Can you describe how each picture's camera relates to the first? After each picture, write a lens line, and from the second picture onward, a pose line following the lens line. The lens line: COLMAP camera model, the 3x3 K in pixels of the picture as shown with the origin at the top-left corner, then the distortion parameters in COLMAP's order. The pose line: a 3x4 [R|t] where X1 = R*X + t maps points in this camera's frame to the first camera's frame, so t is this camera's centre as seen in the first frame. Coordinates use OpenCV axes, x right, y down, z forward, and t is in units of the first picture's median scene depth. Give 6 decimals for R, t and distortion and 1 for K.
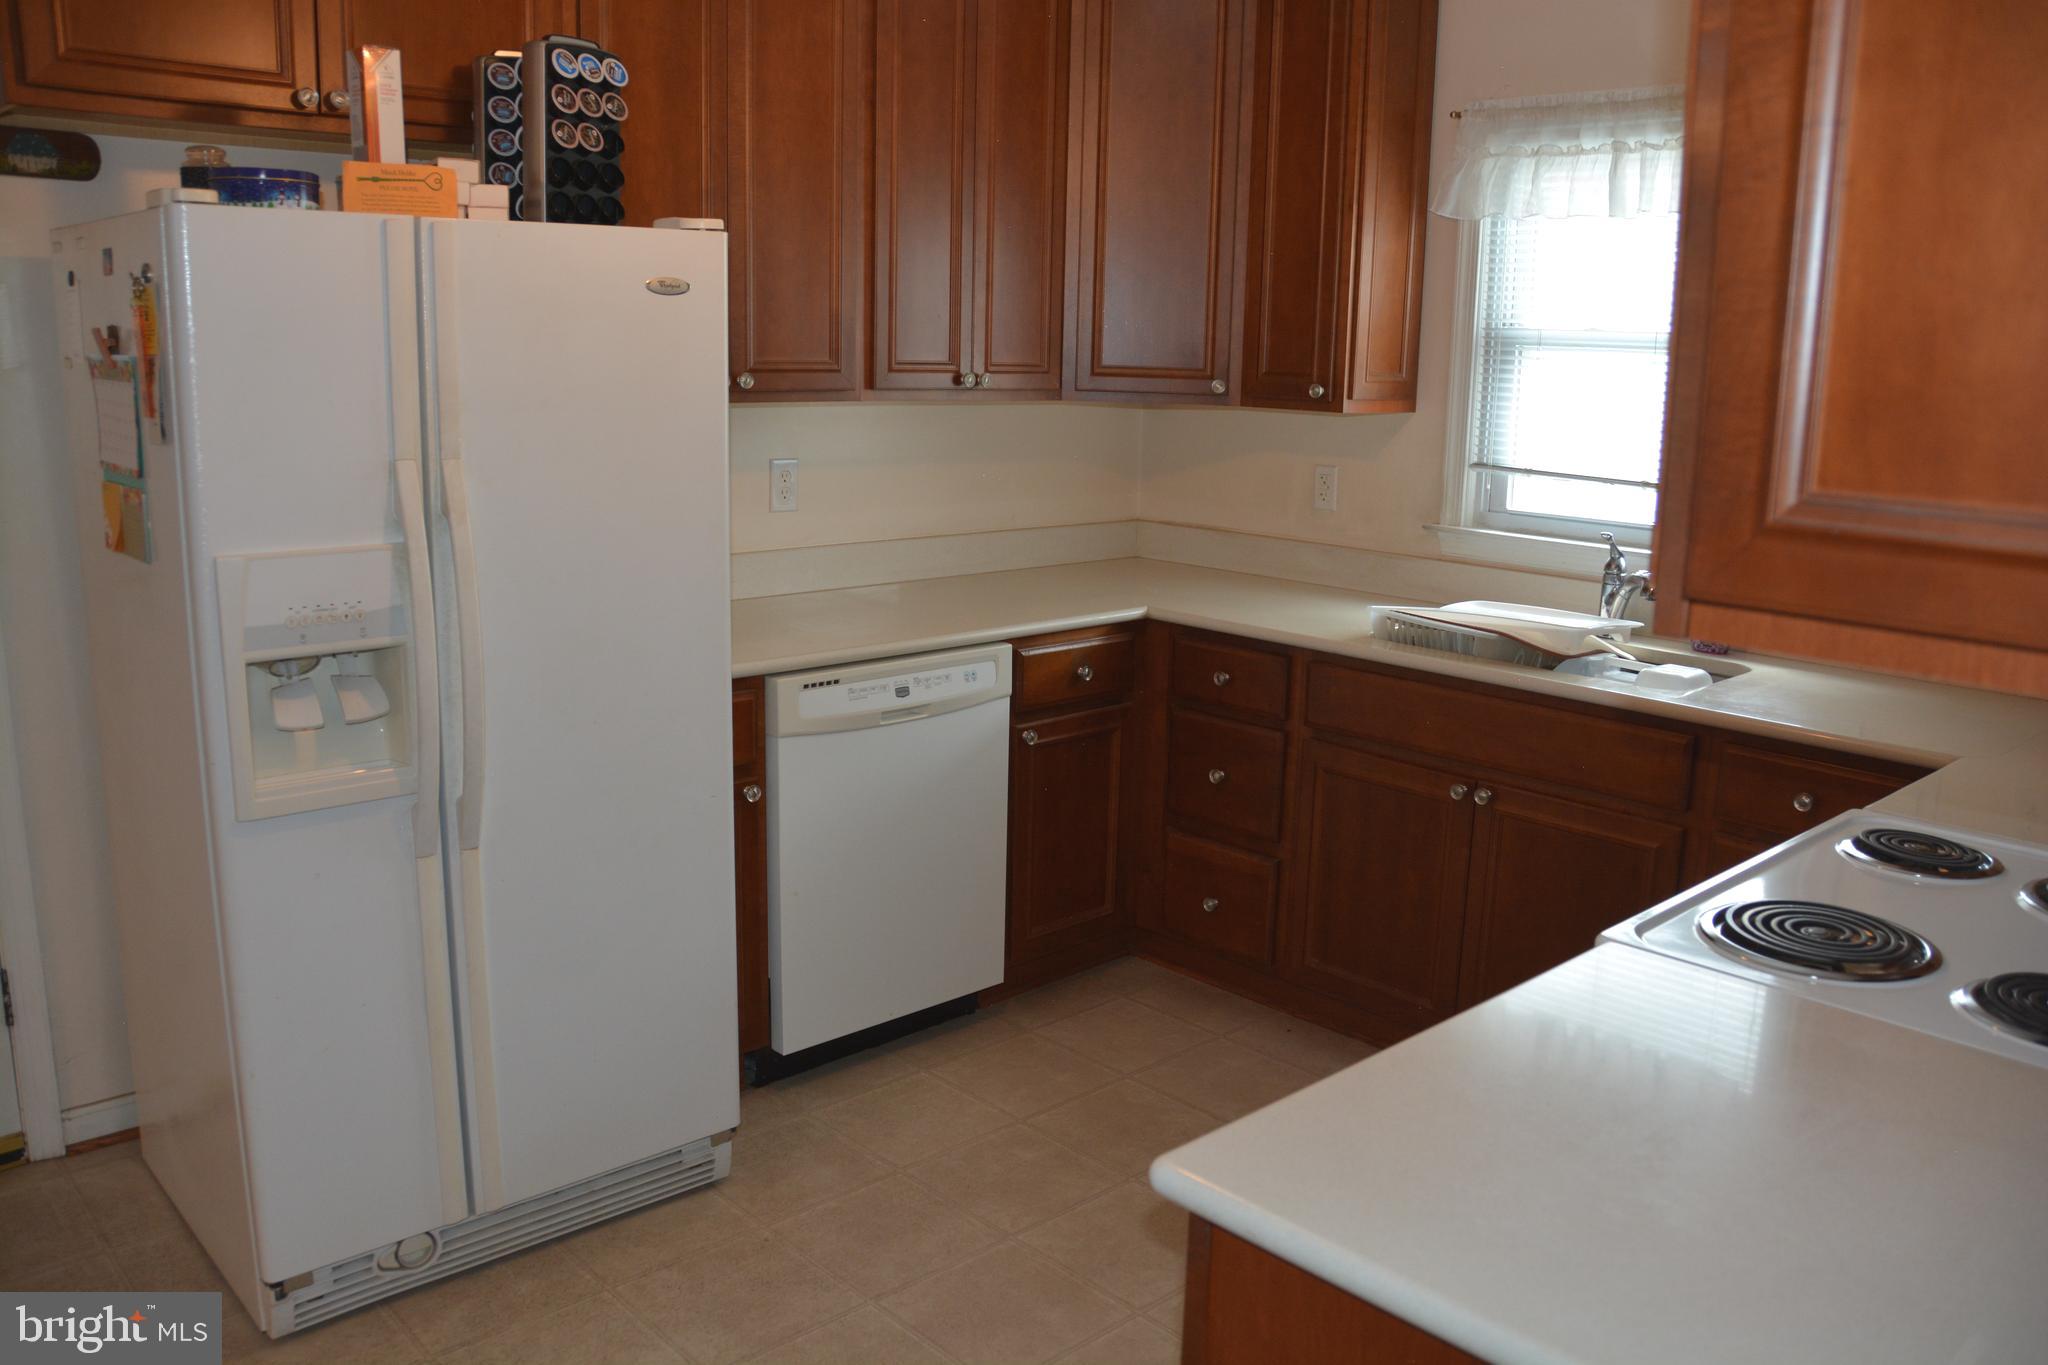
lens RADIAL K [[1592.2, 0, 1024.0], [0, 1592.2, 682.5], [0, 0, 1]] dist [-0.140214, -0.000553]
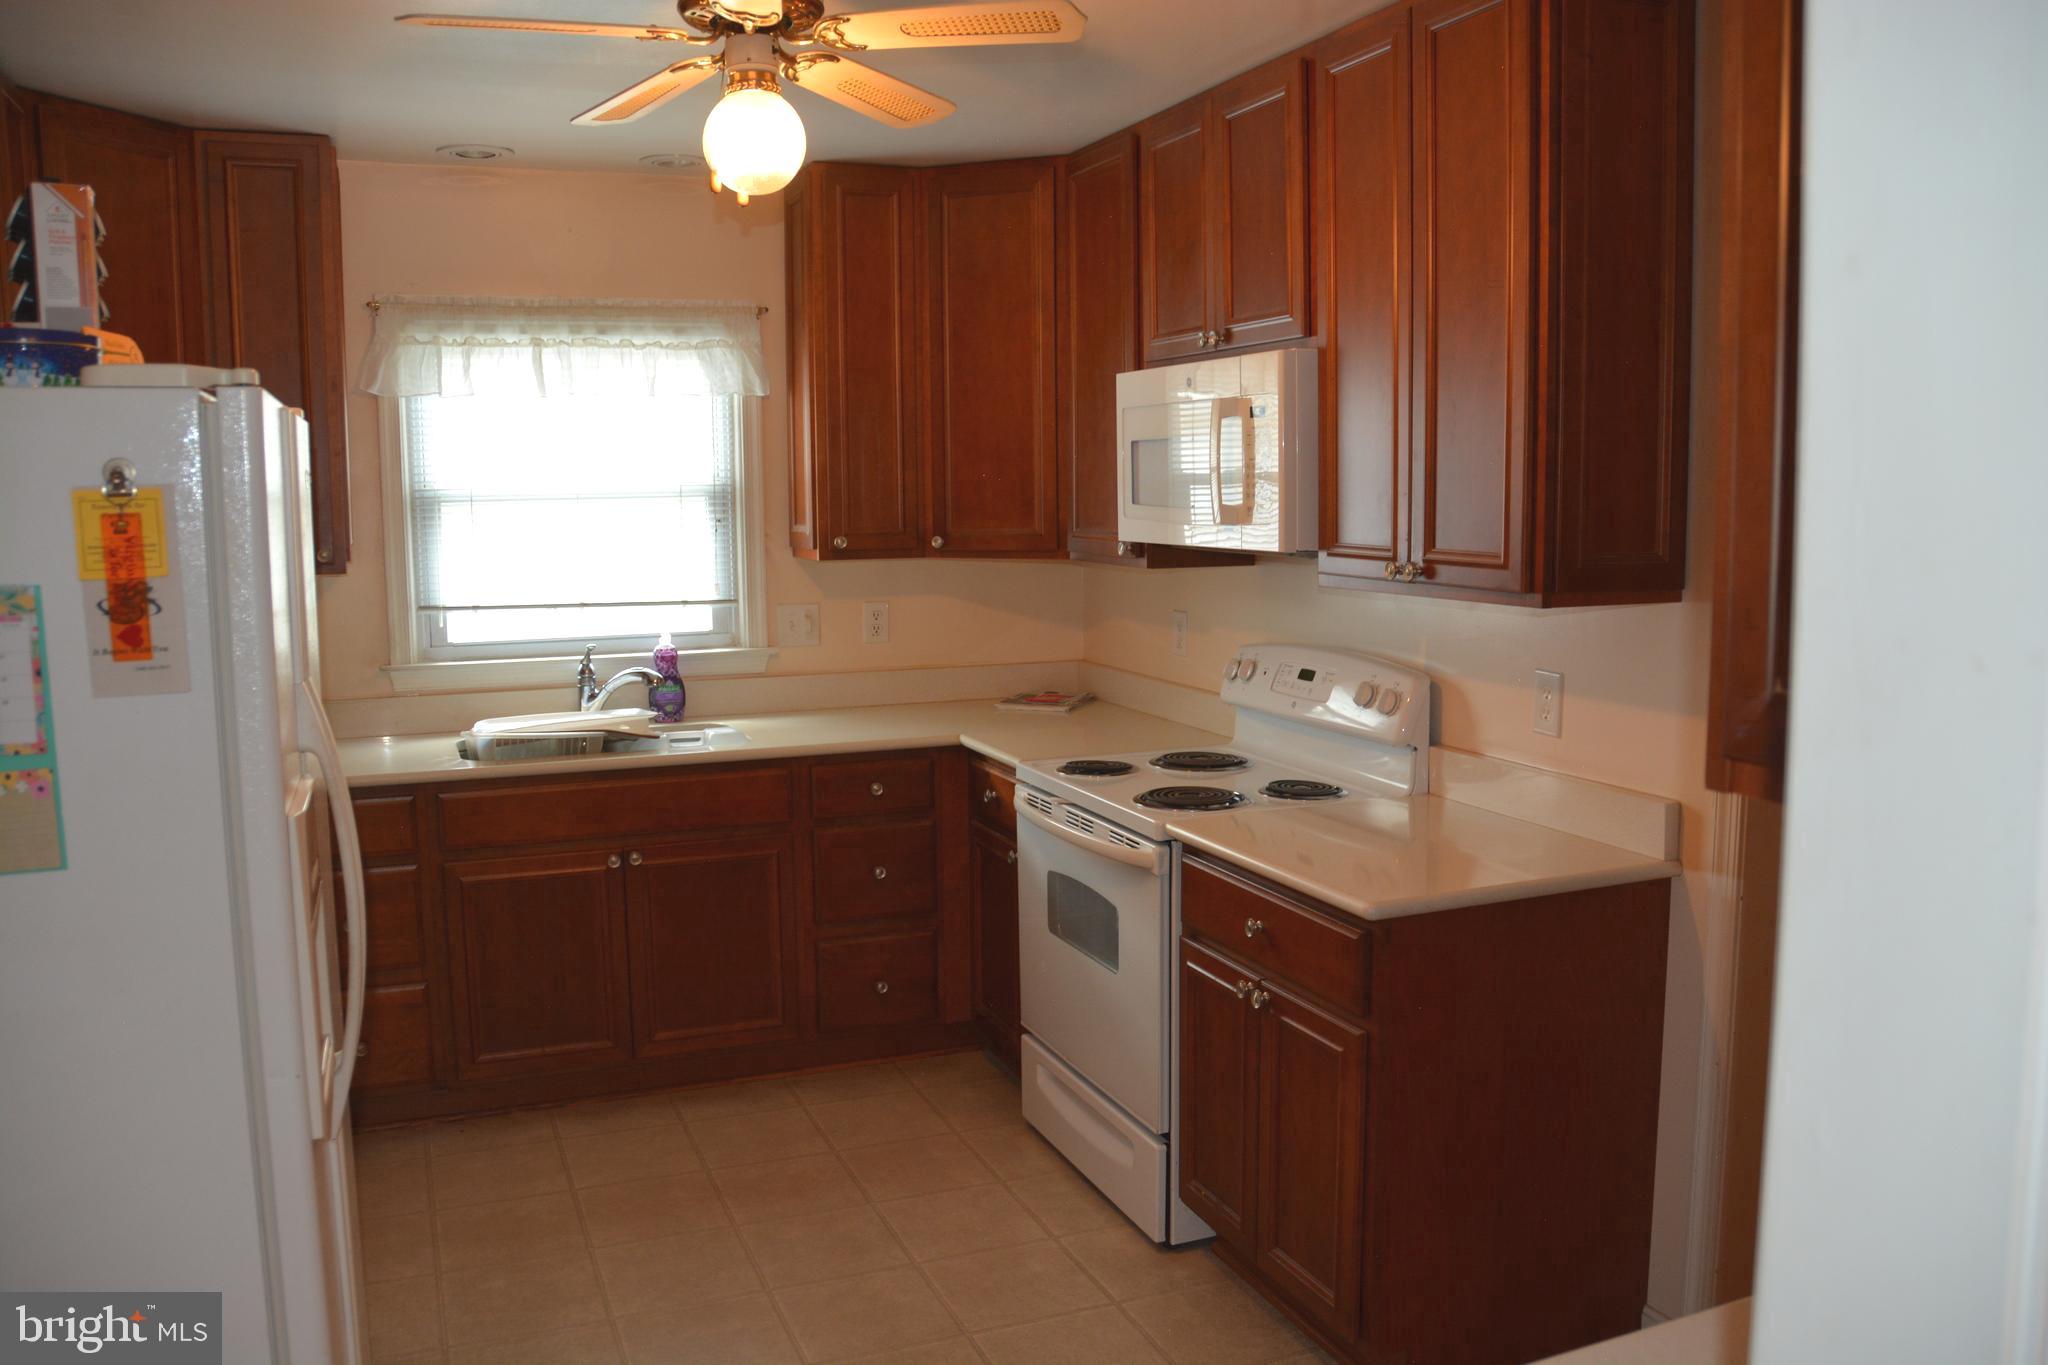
lens RADIAL K [[1592.2, 0, 1024.0], [0, 1592.2, 682.5], [0, 0, 1]] dist [-0.140214, -0.000553]
pose [[0.341455, -0.137802, 0.929741, -0.661914], [0.207502, 0.975838, 0.068427, -0.076104], [-0.916707, 0.169559, 0.361800, 0.202598]]
